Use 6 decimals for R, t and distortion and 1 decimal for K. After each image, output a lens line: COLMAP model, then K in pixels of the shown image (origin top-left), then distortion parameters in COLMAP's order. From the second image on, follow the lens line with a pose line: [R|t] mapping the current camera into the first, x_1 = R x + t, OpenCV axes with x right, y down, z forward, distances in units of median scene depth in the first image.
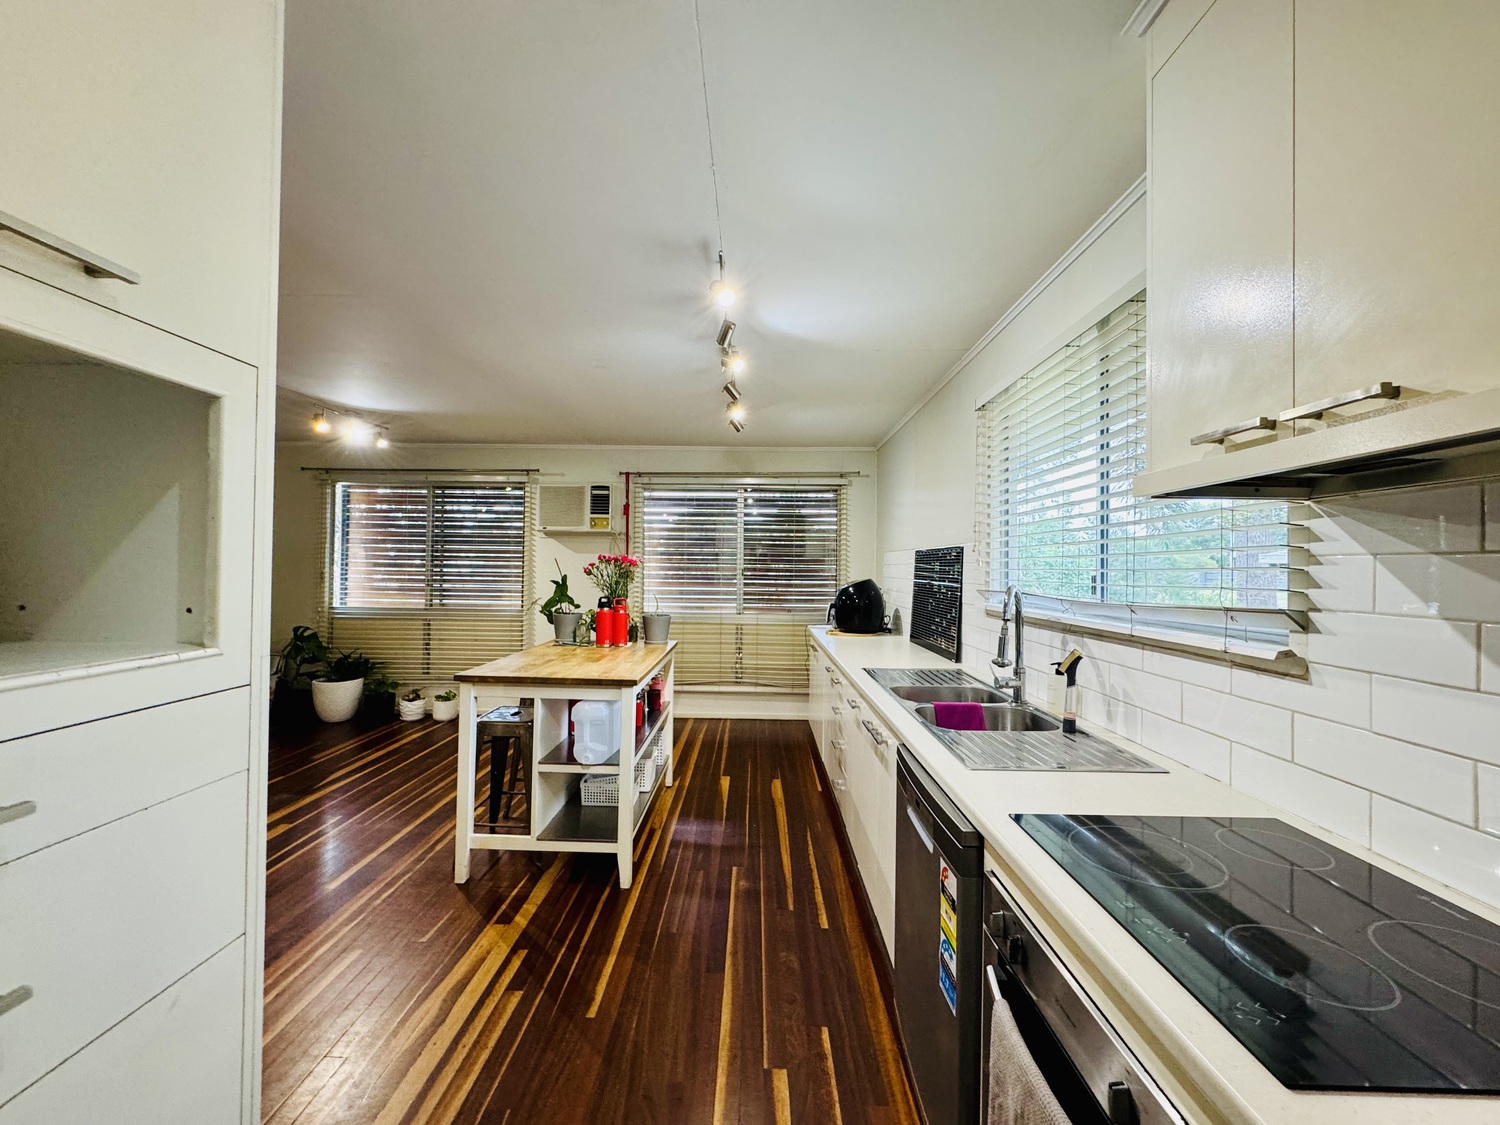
lens RADIAL K [[594.7, 0, 750.0], [0, 594.7, 562.5], [0, 0, 1]] dist [-0.001197, -0.000006]
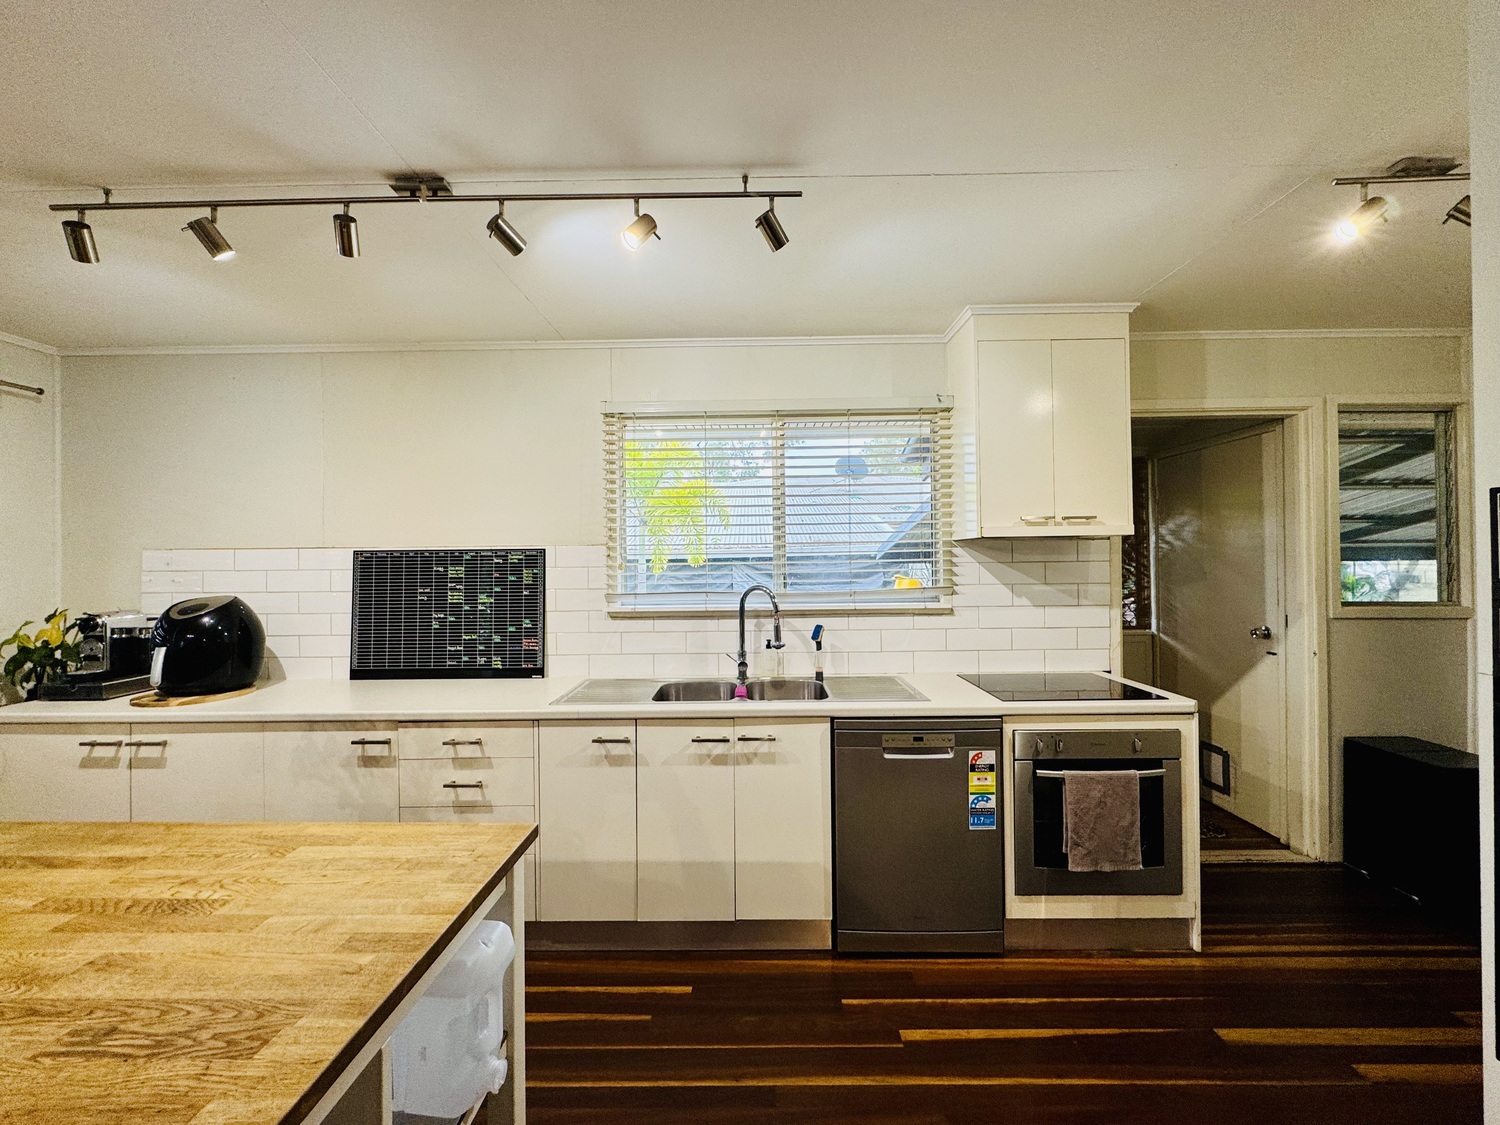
lens RADIAL K [[597.6, 0, 751.8], [0, 597.6, 559.1], [0, 0, 1]] dist [-0.000564, -0.000094]
pose [[-0.000119, -0.010194, 0.999948, -0.333650], [0.001527, 0.999947, 0.010194, -0.012016], [-0.999999, 0.001528, -0.000103, 0.407761]]
